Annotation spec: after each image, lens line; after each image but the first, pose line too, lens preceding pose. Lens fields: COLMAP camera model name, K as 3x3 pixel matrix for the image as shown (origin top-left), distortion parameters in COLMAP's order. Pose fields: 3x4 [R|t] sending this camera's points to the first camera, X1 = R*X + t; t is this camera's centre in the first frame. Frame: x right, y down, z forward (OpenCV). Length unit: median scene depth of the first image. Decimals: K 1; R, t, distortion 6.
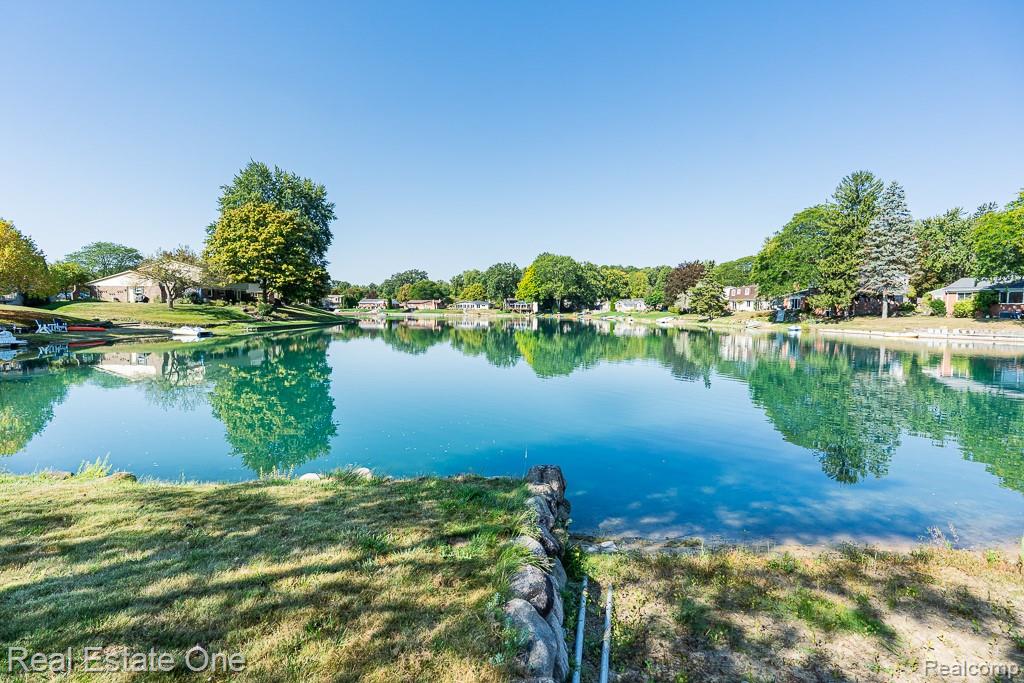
lens RADIAL K [[463.2, 0, 512.5], [0, 463.2, 338.3], [0, 0, 1]] dist [0.000698, 0.000235]
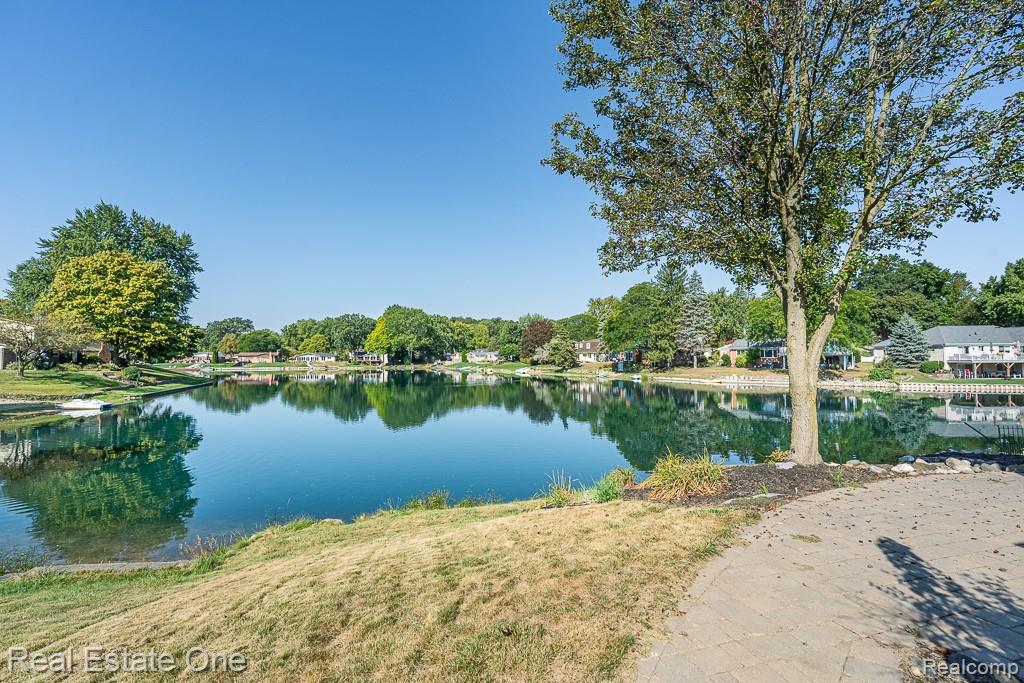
lens RADIAL K [[462.3, 0, 511.2], [0, 462.3, 339.0], [0, 0, 1]] dist [-0.007804, 0.001625]
pose [[0.933722, 0.000230, 0.357998, -0.098386], [0.035902, 0.994898, -0.094279, -0.010634], [-0.356194, 0.100883, 0.928950, -0.040695]]
